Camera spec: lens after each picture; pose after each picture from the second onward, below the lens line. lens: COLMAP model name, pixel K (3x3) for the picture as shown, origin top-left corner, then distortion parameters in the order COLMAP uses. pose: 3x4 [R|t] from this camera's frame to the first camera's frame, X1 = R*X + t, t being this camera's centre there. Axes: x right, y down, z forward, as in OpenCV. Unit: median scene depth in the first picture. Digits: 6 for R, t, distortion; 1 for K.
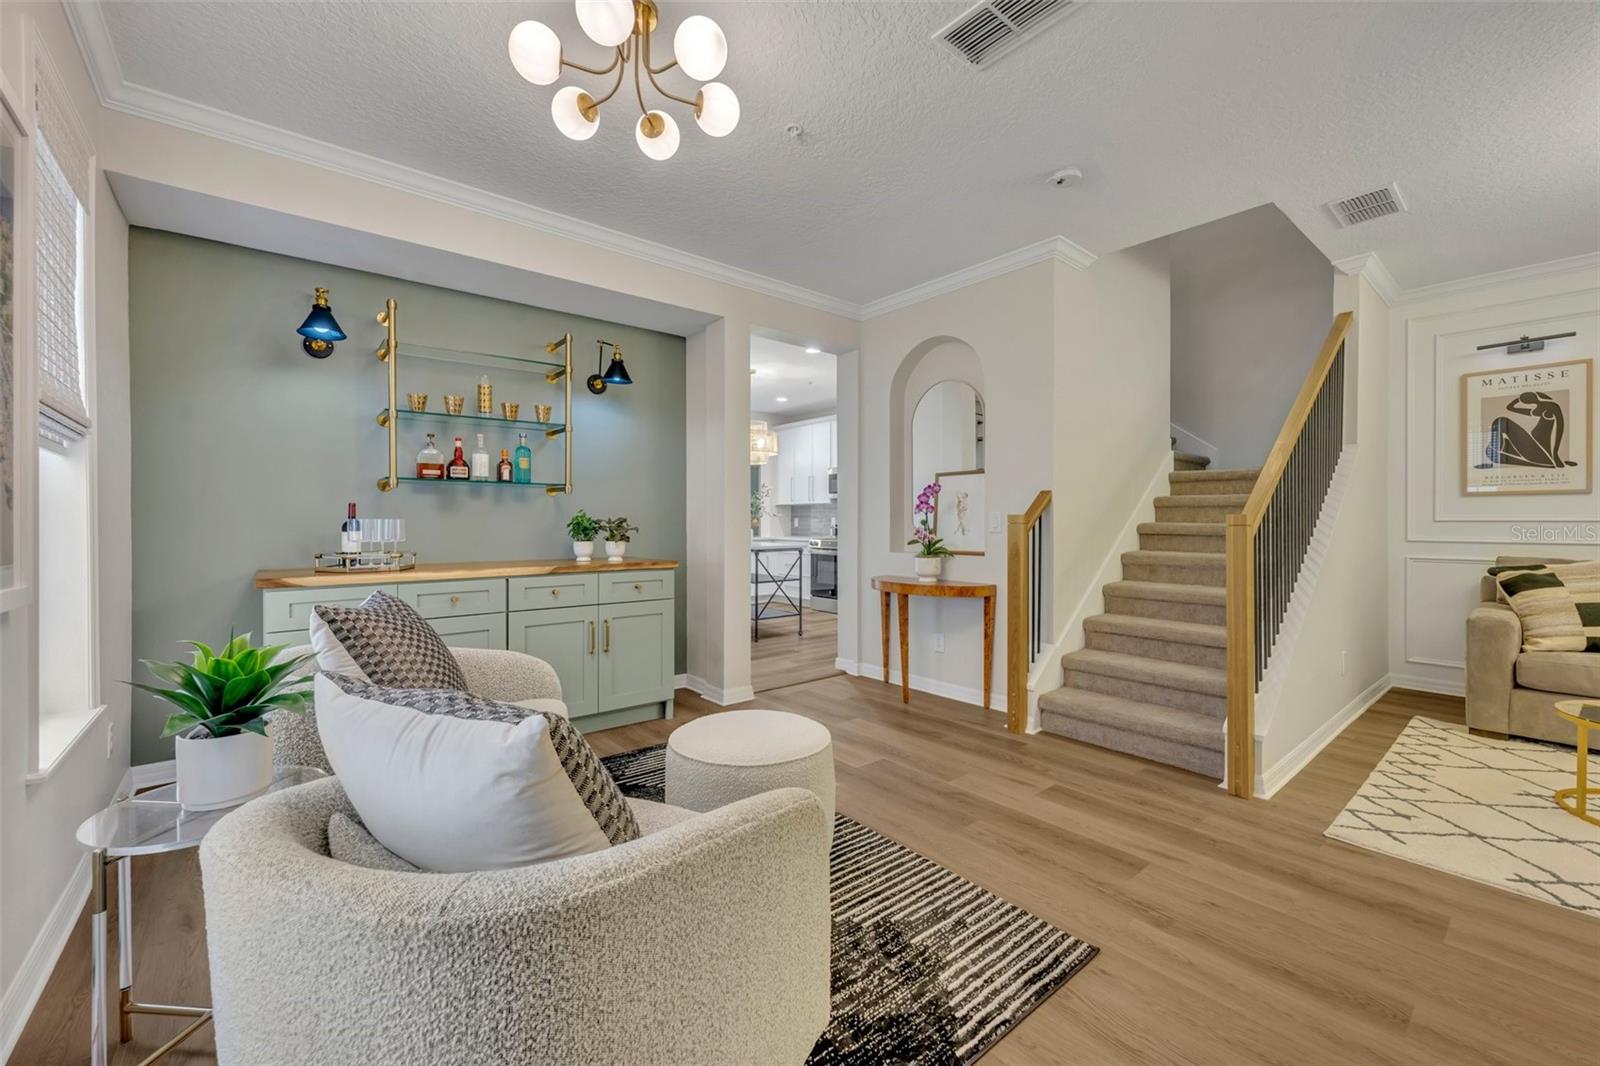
lens RADIAL K [[641.8, 0, 806.3], [0, 641.8, 522.1], [0, 0, 1]] dist [-0.000236, -0.000427]
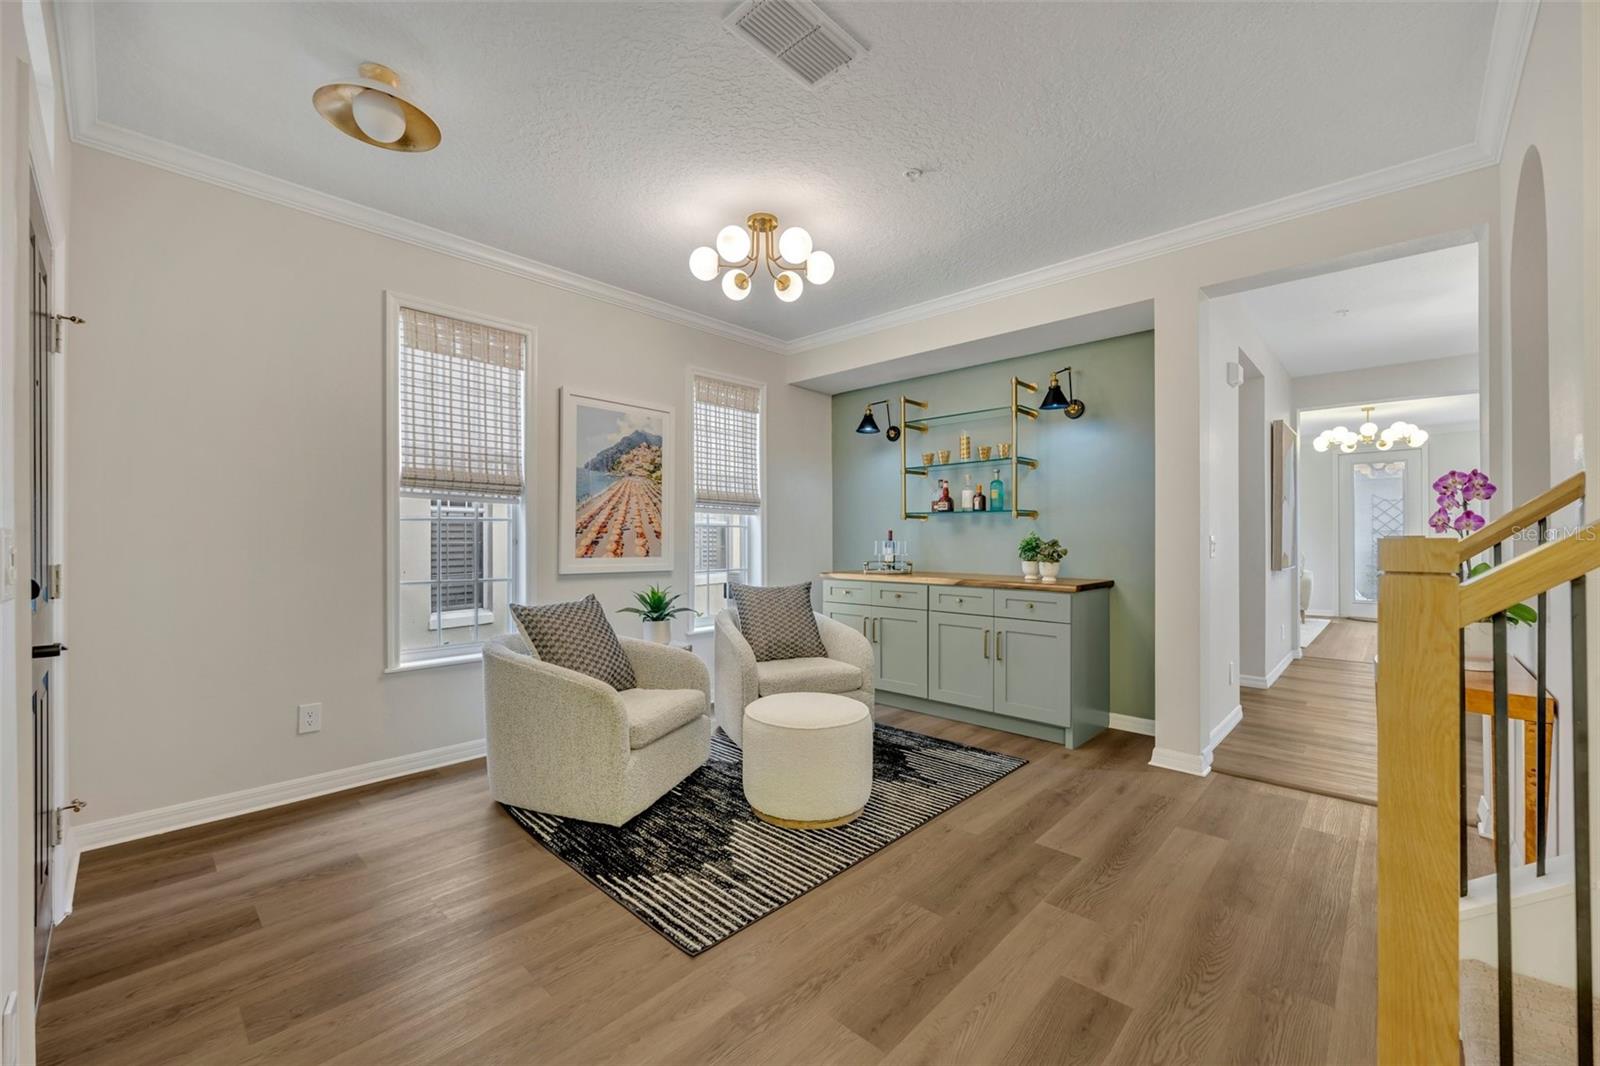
lens RADIAL K [[641.8, 0, 793.4], [0, 641.8, 538.1], [0, 0, 1]] dist [-0.000236, -0.000427]
pose [[0.112511, -0.000807, -0.993650, 0.745014], [-0.001480, 0.999998, -0.000980, -0.007605], [0.993649, 0.001581, 0.112509, 0.512959]]
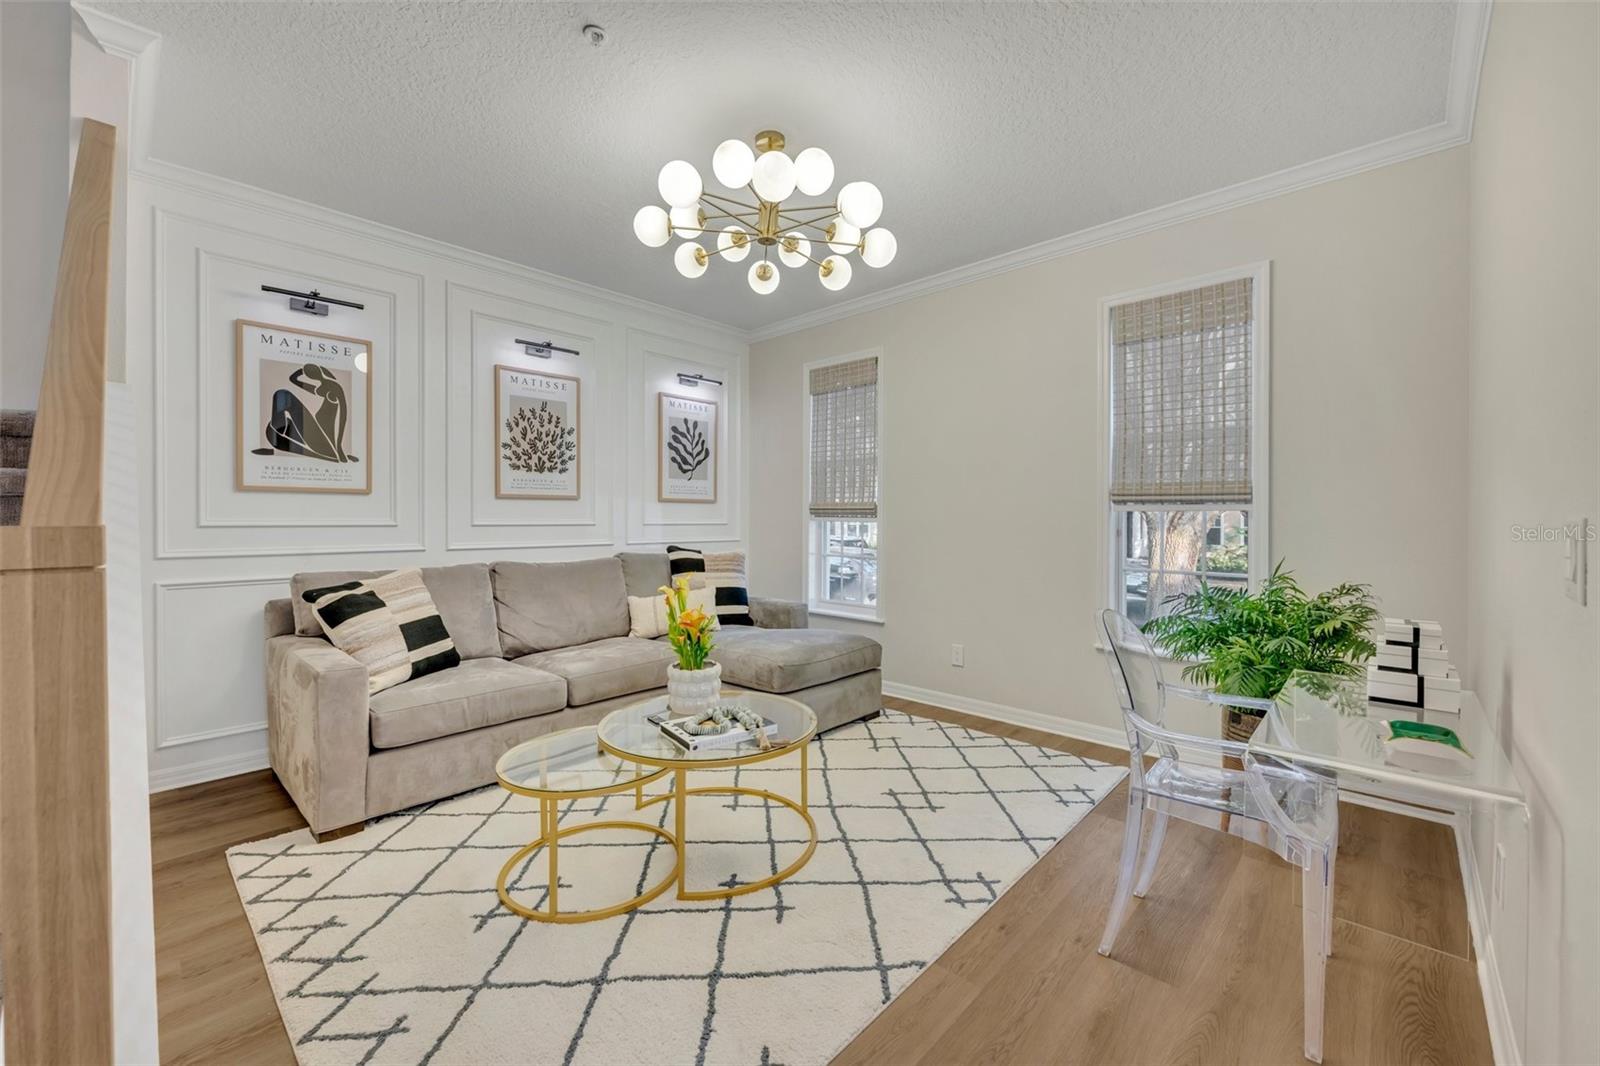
lens RADIAL K [[641.8, 0, 790.0], [0, 641.8, 520.4], [0, 0, 1]] dist [-0.000236, -0.000427]
pose [[-0.117939, -0.006417, 0.993000, 0.294584], [0.002604, 0.999974, 0.006771, -0.013769], [-0.993017, 0.003384, -0.117919, 0.567017]]
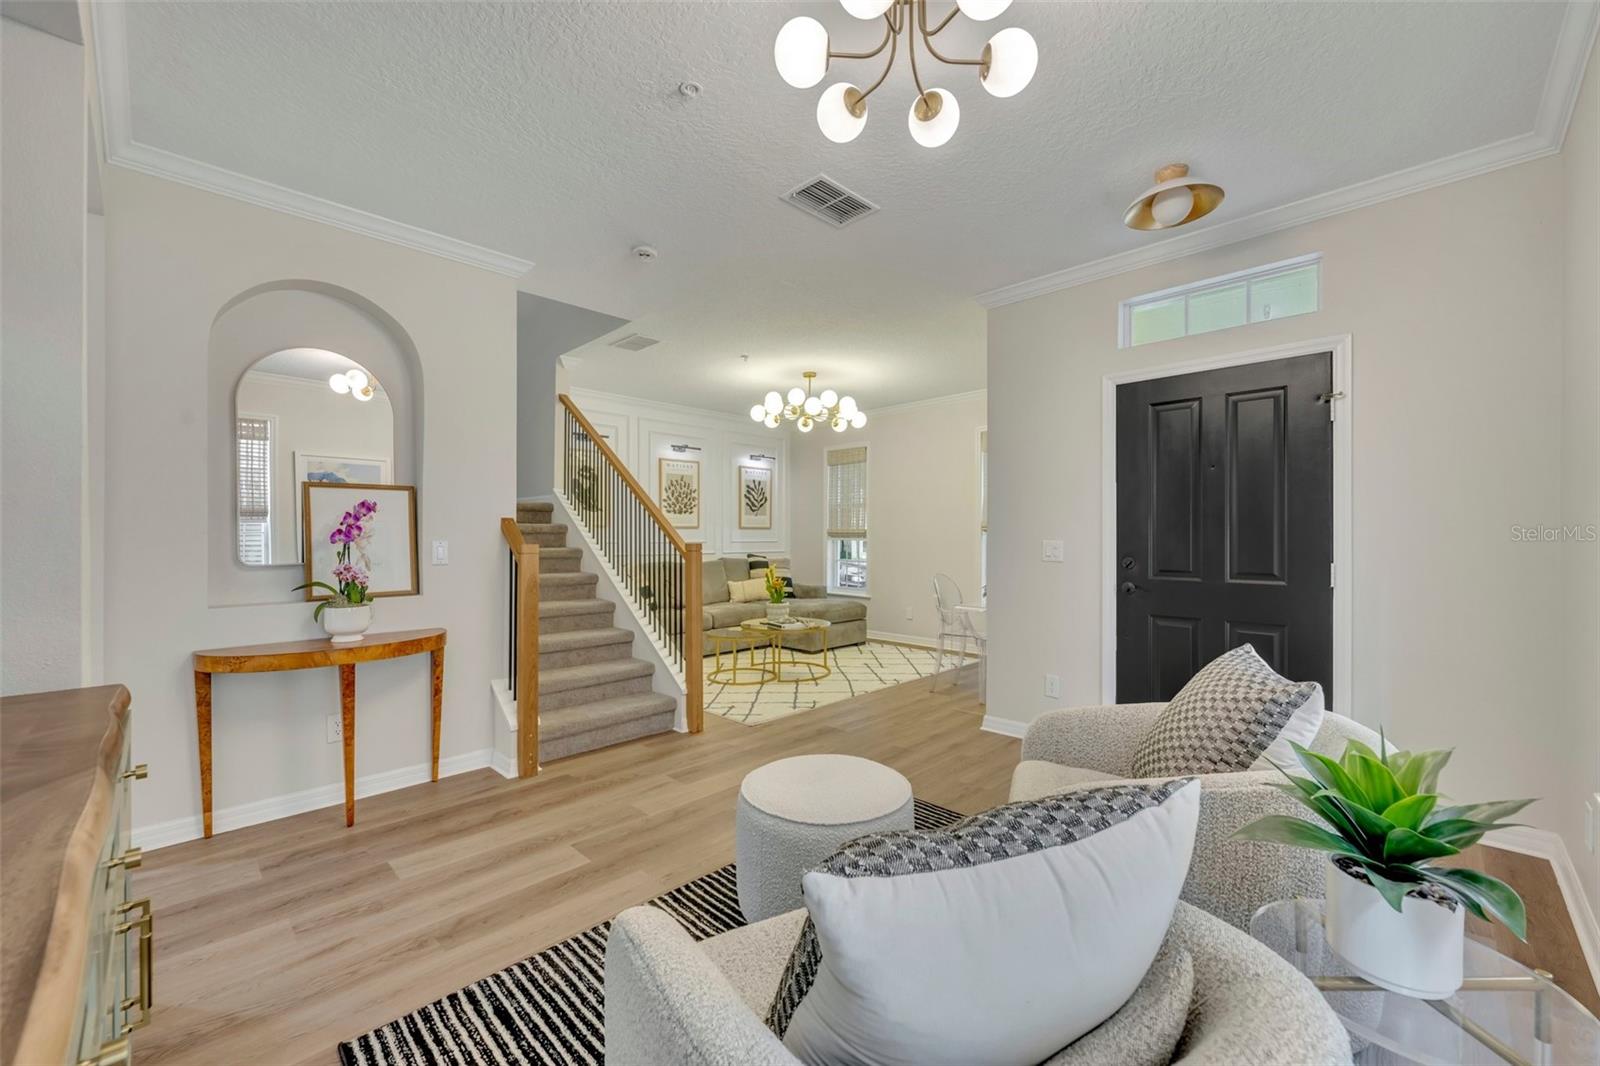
lens RADIAL K [[641.8, 0, 771.8], [0, 641.8, 548.8], [0, 0, 1]] dist [-0.000236, -0.000427]
pose [[-0.061672, -0.020787, 0.997880, -0.626786], [0.008094, 0.999740, 0.021326, -0.021293], [-0.998064, 0.009392, -0.061488, 0.703560]]
